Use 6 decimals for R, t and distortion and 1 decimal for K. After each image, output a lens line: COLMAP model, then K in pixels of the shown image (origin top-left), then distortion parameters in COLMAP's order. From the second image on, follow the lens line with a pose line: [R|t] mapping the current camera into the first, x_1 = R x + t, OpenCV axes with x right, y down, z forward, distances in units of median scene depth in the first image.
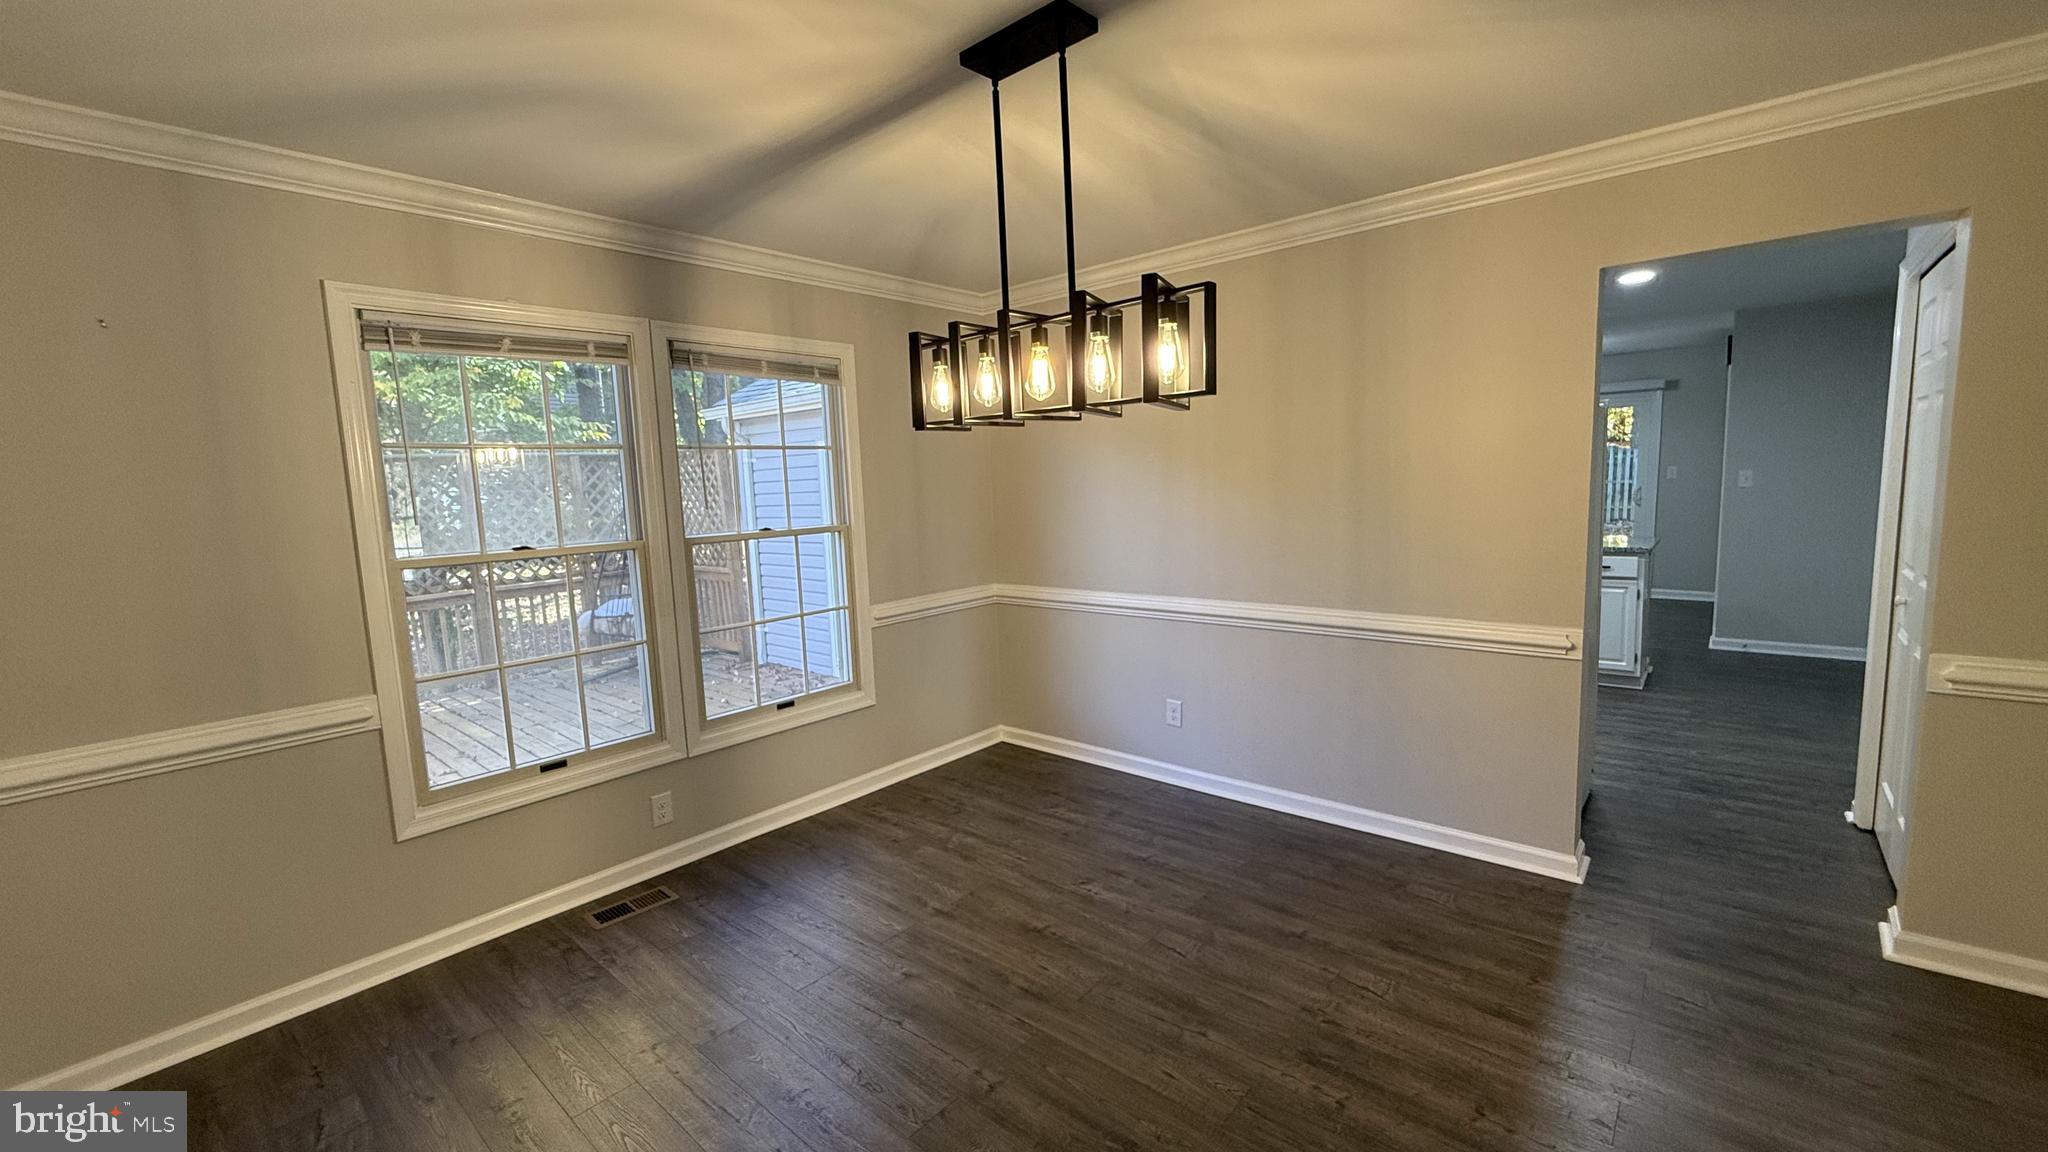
lens RADIAL K [[818.5, 0, 1017.5], [0, 818.5, 574.1], [0, 0, 1]] dist [-0.000547, 0.000024]
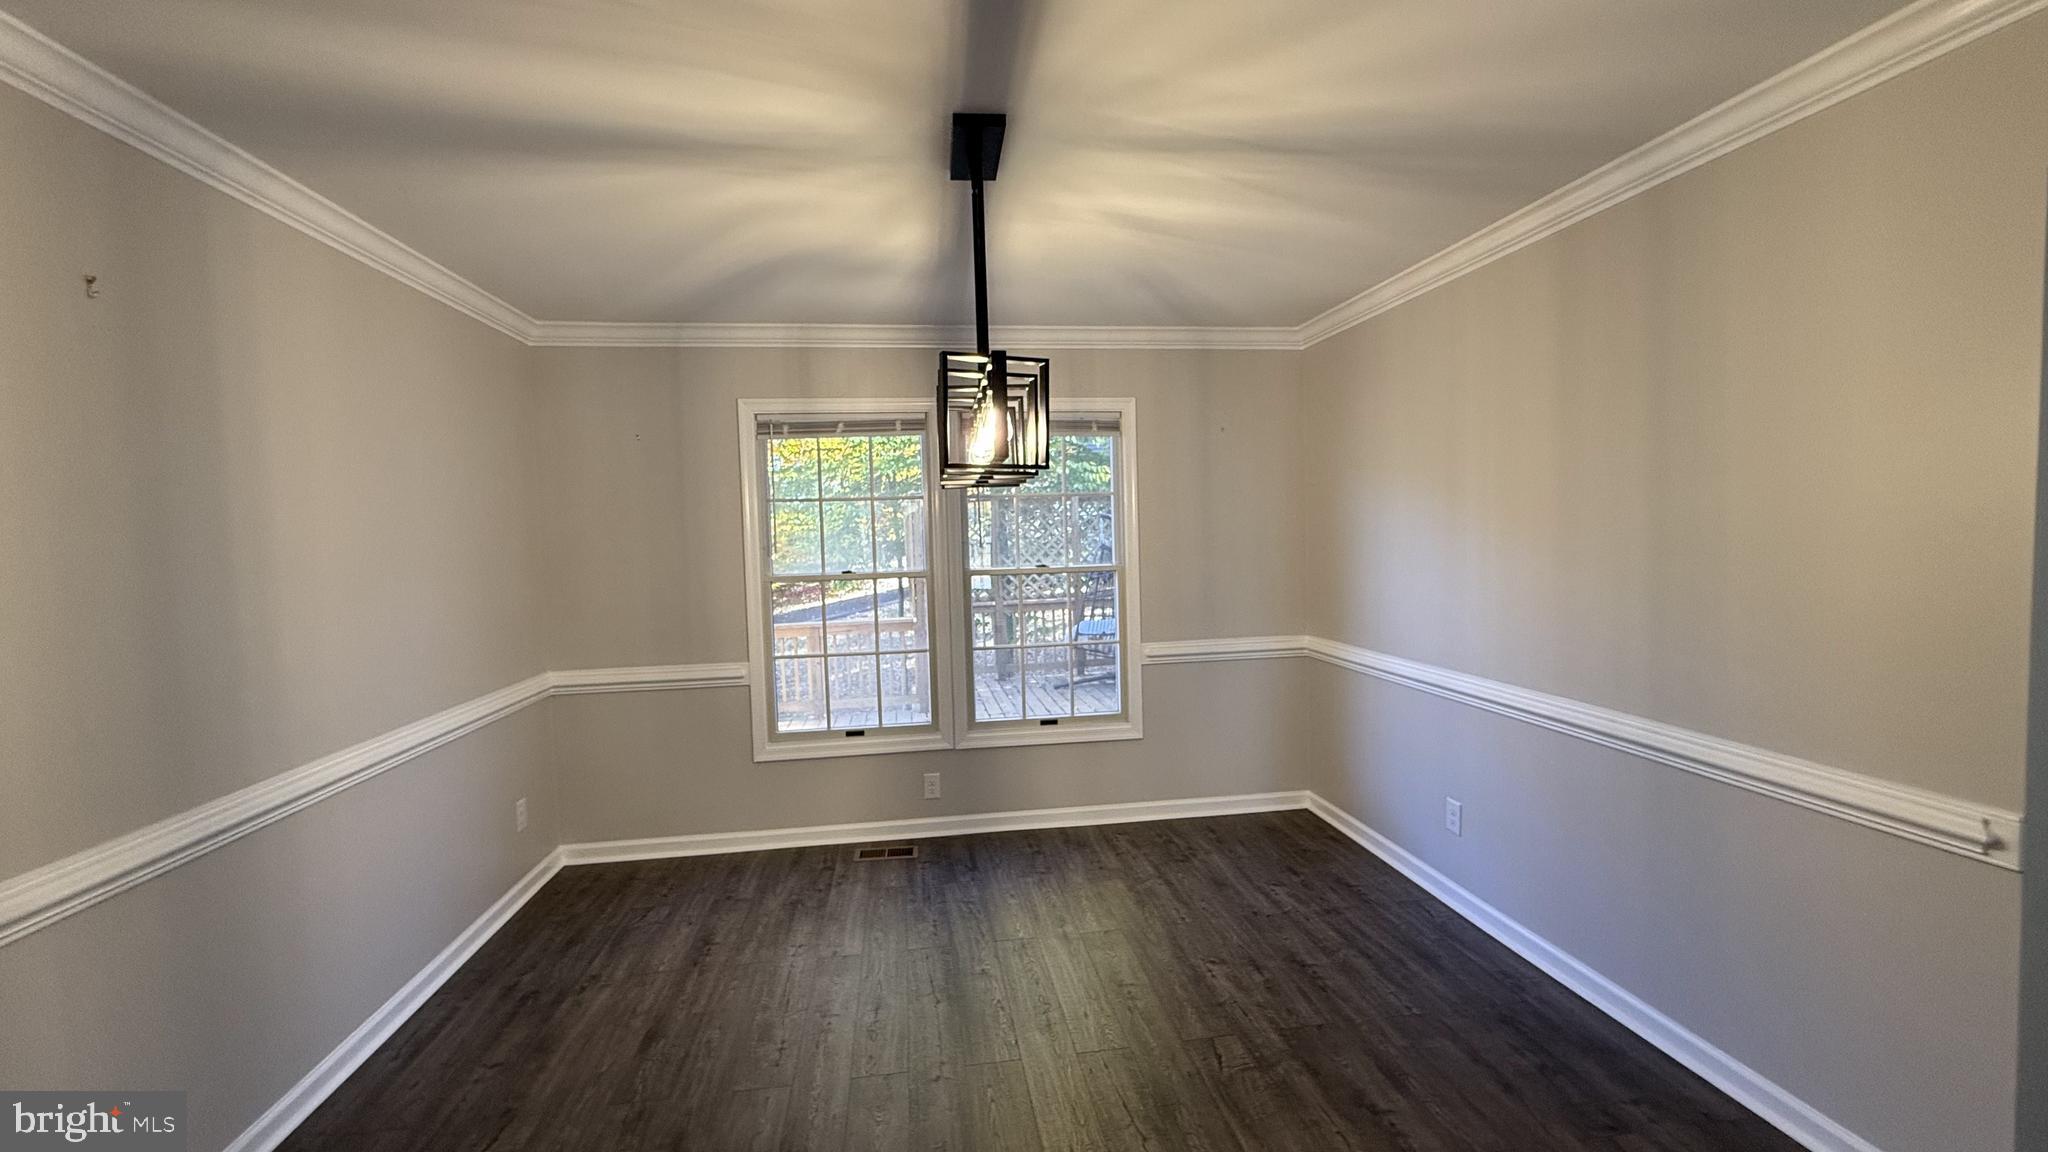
lens RADIAL K [[818.5, 0, 1017.5], [0, 818.5, 574.1], [0, 0, 1]] dist [-0.000547, 0.000024]
pose [[0.757859, 0.051945, -0.650348, 0.474131], [-0.077215, 0.996961, -0.010349, -0.032986], [0.647833, 0.058059, 0.759566, 0.122138]]
